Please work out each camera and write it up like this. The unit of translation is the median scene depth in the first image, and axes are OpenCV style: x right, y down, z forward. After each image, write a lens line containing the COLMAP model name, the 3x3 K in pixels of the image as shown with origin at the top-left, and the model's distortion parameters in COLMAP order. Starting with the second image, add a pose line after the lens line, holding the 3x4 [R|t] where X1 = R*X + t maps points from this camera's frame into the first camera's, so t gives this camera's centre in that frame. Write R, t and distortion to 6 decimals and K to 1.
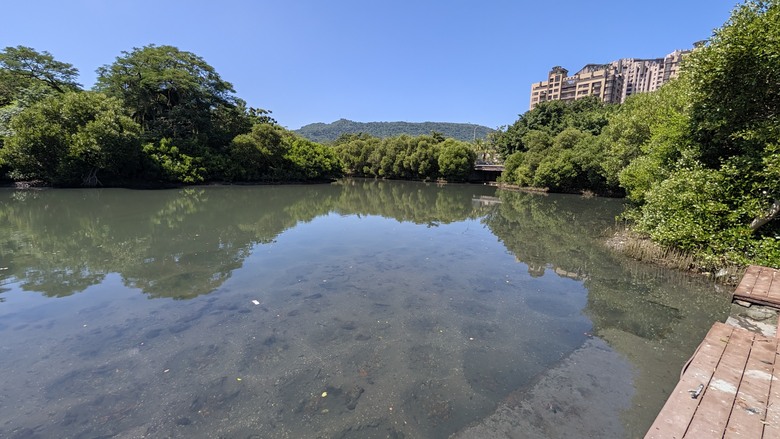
lens RADIAL K [[298.5, 0, 390.0], [0, 298.5, 219.5], [0, 0, 1]] dist [-0.007258, 0.000138]
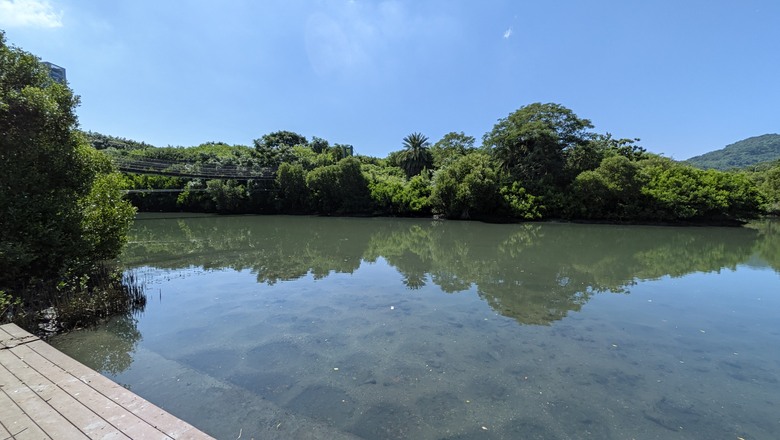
lens RADIAL K [[303.2, 0, 390.0], [0, 303.2, 220.0], [0, 0, 1]] dist [0.002132, -0.000081]
pose [[0.430100, 0.037740, -0.901992, 0.109321], [-0.143143, 0.989337, -0.026861, -0.011853], [0.891361, 0.140667, 0.430916, 0.035147]]
